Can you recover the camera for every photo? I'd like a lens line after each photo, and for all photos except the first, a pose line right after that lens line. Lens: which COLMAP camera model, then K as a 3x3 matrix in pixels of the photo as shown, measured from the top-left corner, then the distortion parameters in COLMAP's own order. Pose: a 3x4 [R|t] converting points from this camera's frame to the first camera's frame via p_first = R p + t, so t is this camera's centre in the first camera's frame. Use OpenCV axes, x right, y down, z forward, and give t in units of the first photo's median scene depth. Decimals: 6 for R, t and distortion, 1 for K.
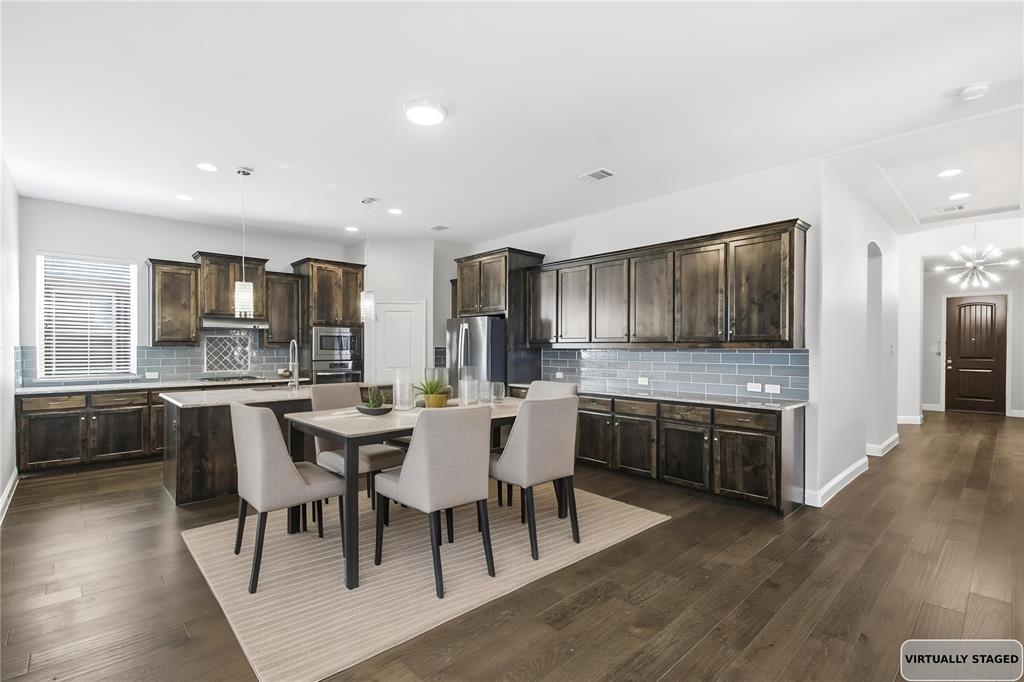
lens RADIAL K [[466.5, 0, 514.9], [0, 466.5, 351.2], [0, 0, 1]] dist [0.001941, -0.000417]
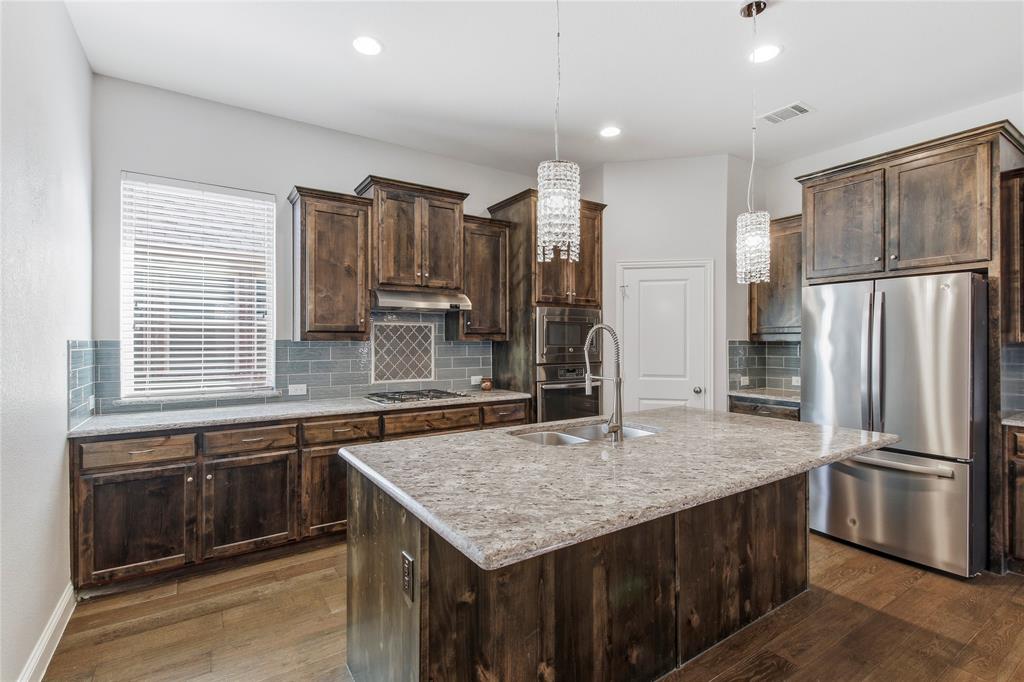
lens RADIAL K [[469.3, 0, 512.0], [0, 469.3, 341.0], [0, 0, 1]] dist [0.011342, -0.000091]
pose [[0.985052, -0.002723, -0.172238, -0.421693], [0.001379, 0.999968, -0.007924, -0.004628], [0.172254, 0.007568, 0.985023, 0.476362]]
